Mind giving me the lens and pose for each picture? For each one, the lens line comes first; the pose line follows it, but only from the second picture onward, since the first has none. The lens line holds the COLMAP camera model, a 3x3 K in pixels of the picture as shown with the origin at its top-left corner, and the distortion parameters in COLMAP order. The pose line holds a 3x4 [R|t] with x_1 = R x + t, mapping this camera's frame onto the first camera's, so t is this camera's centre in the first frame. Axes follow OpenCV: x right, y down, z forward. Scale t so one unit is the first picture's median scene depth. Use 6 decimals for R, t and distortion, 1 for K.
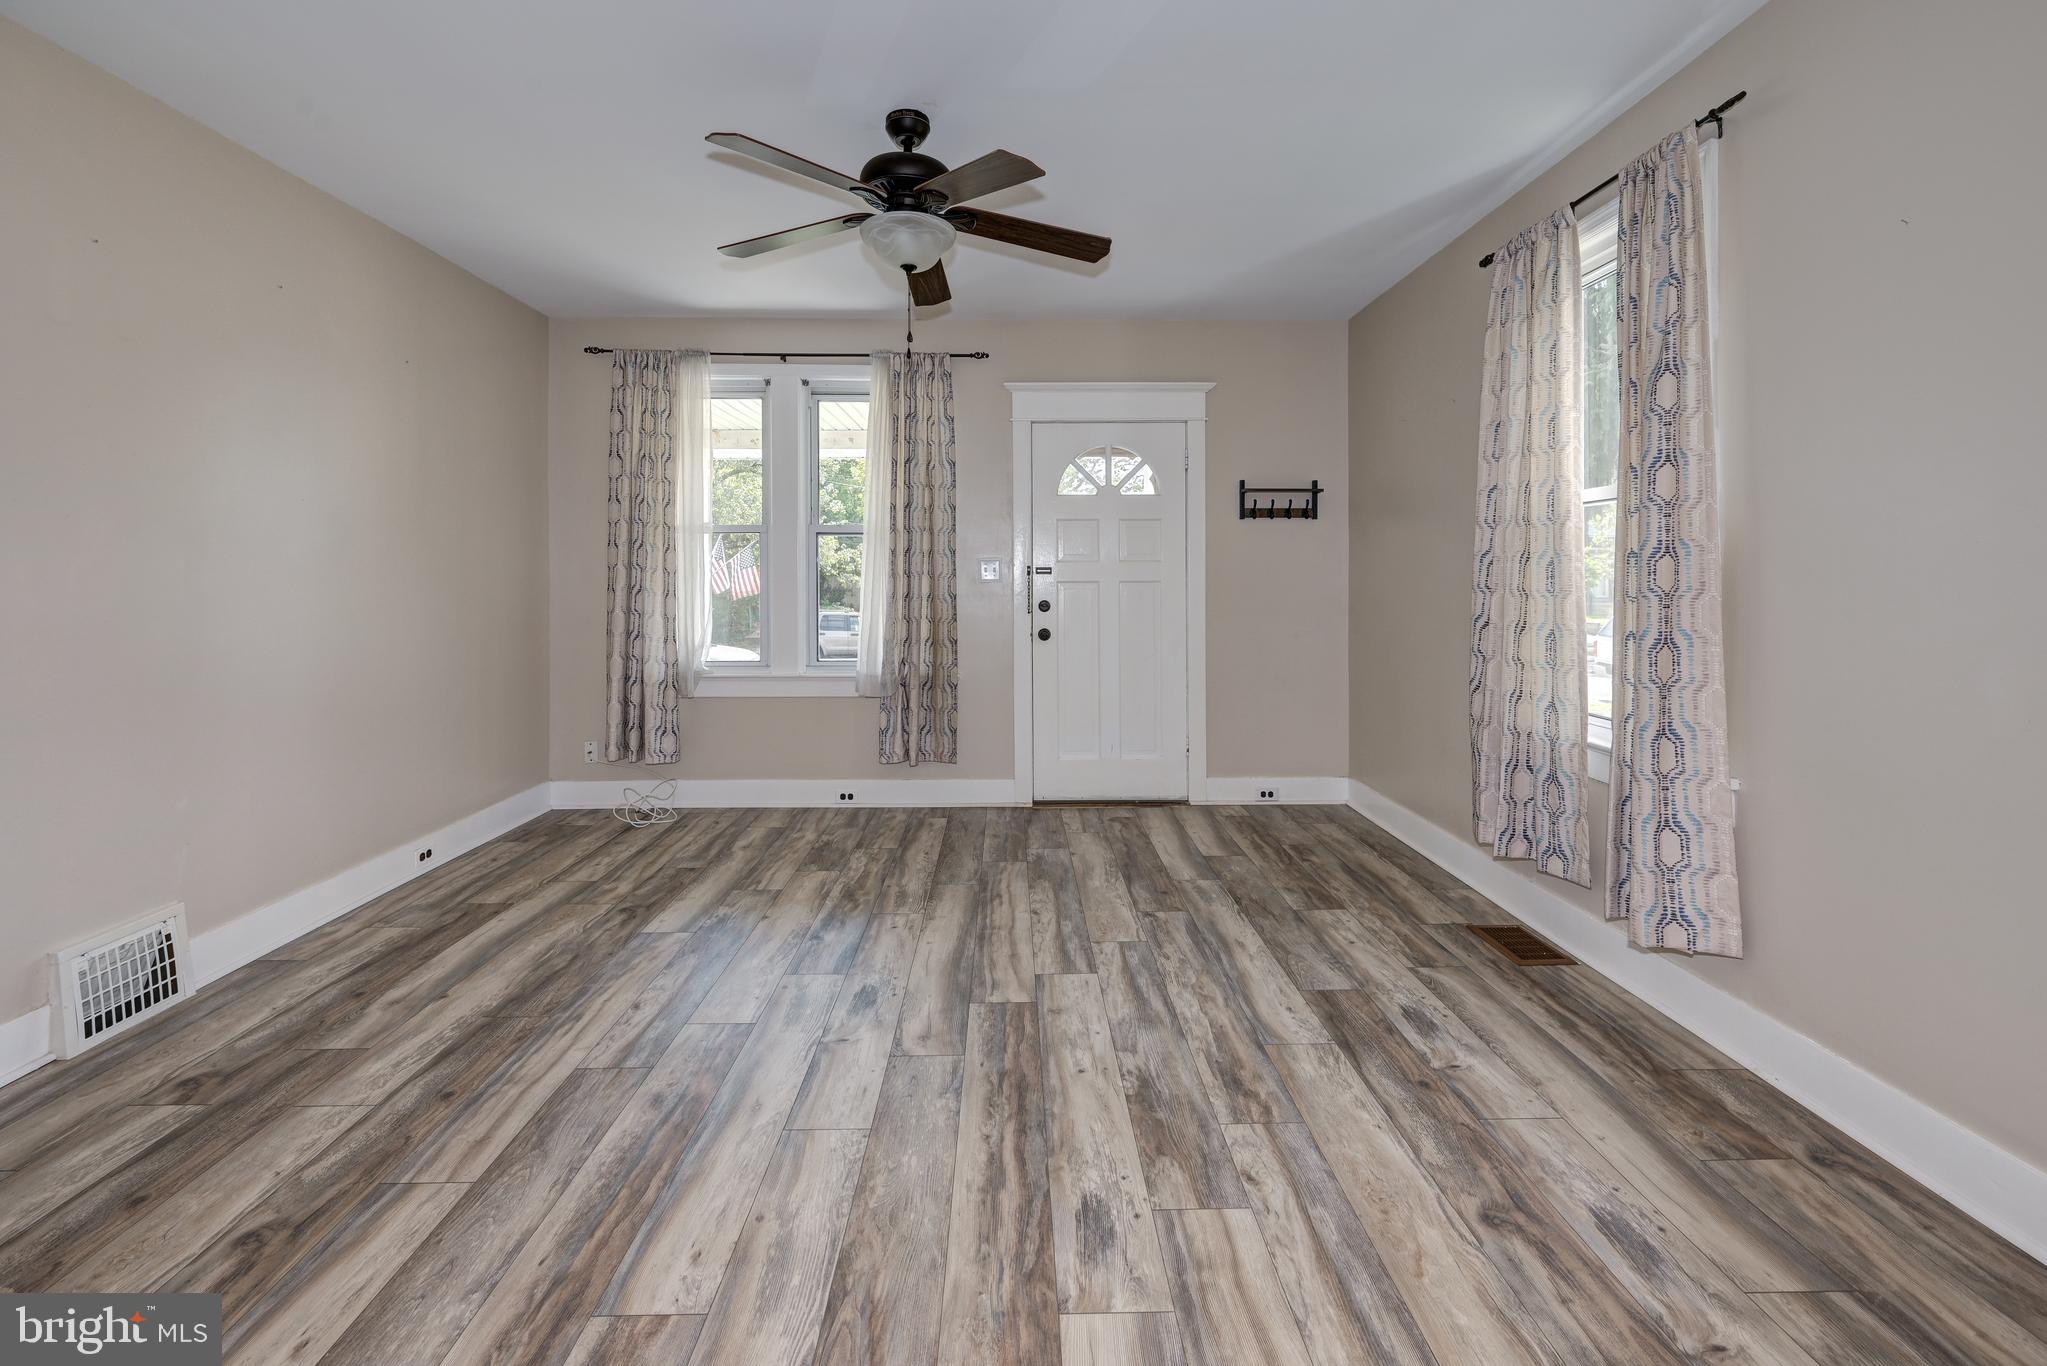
lens RADIAL K [[858.4, 0, 1036.9], [0, 858.4, 581.1], [0, 0, 1]] dist [-0.002954, -0.000120]
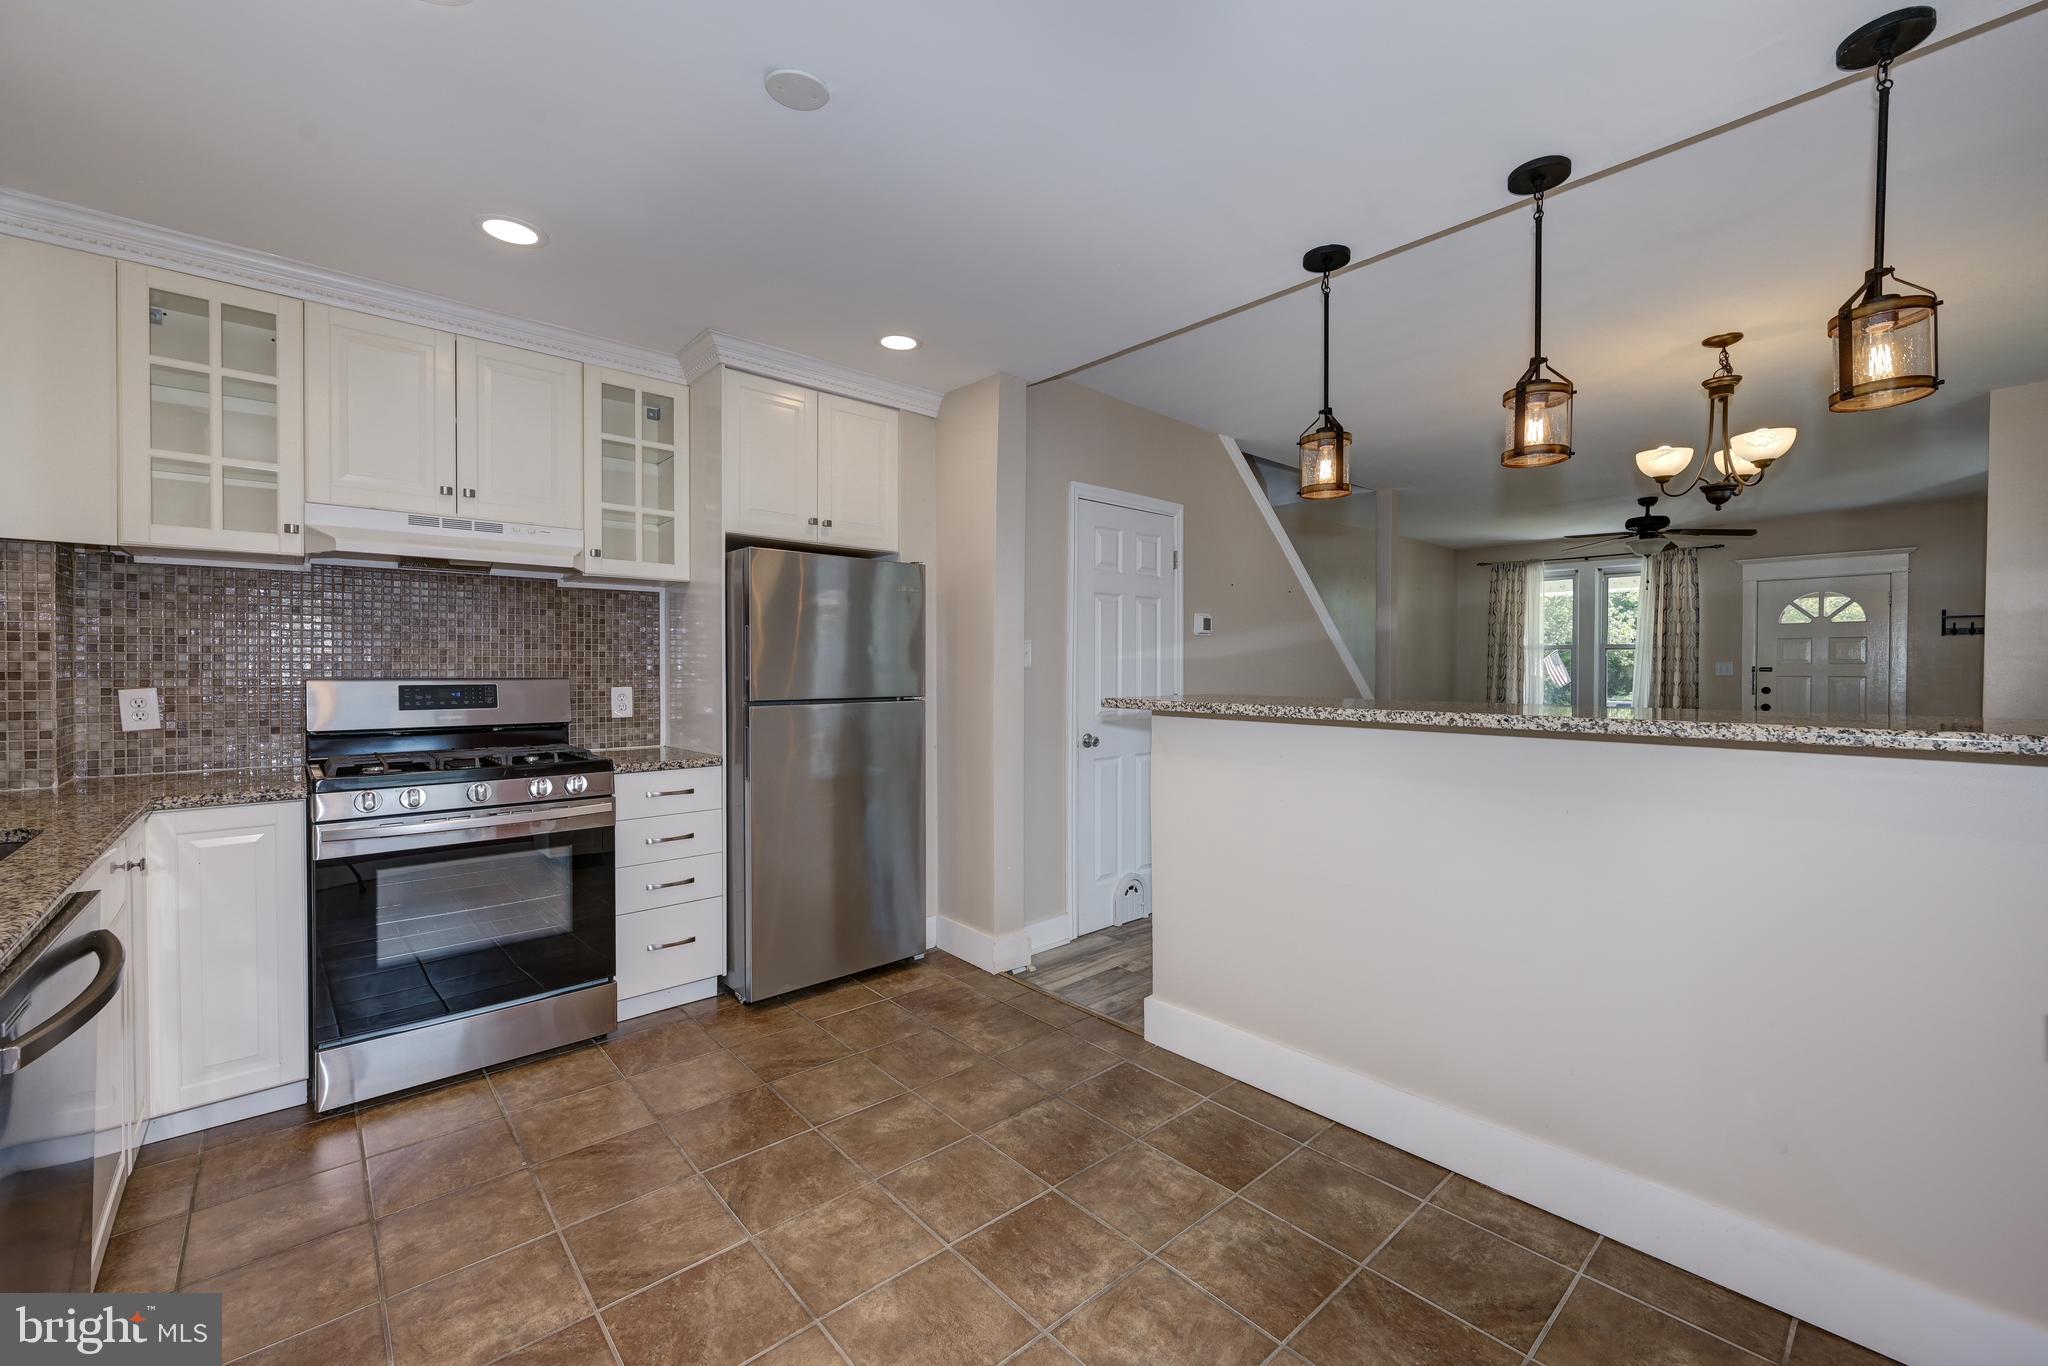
lens RADIAL K [[818.9, 0, 1024.0], [0, 818.9, 683.0], [0, 0, 1]] dist [0.001503, 0.000165]
pose [[0.641747, 0.018364, -0.766696, 0.530491], [-0.004602, 0.999787, 0.020095, -0.018734], [0.766903, -0.009368, 0.641695, -1.972392]]
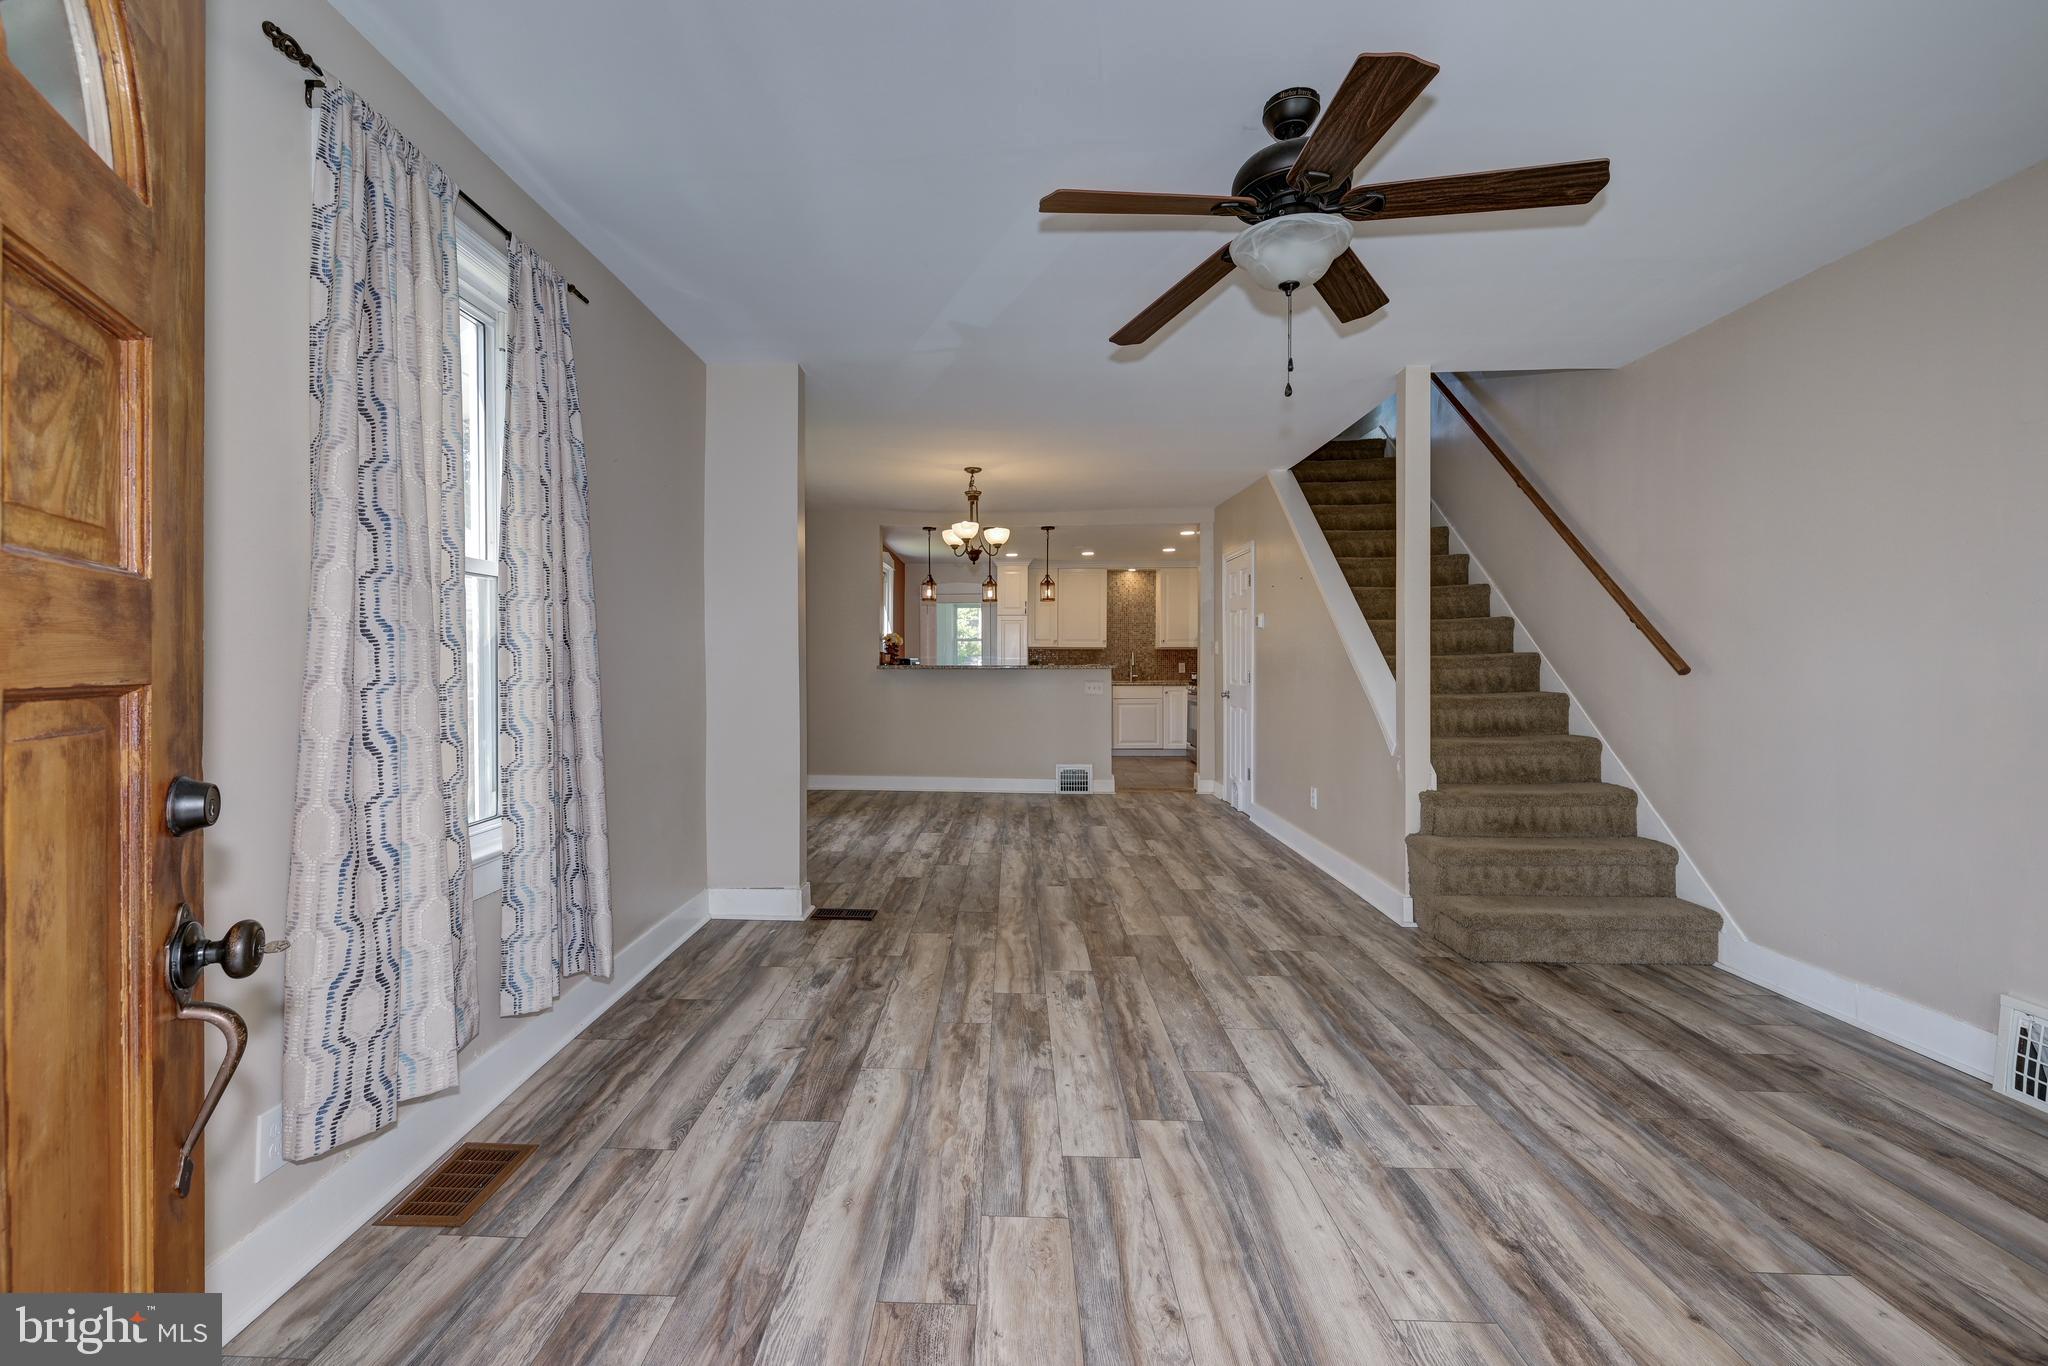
lens RADIAL K [[841.4, 0, 988.2], [0, 841.4, 677.7], [0, 0, 1]] dist [0.000641, 0.000413]
pose [[-0.998099, 0.003443, 0.061528, 0.087987], [0.004911, 0.999706, 0.023726, -0.009695], [-0.061428, 0.023983, -0.997823, 1.743378]]
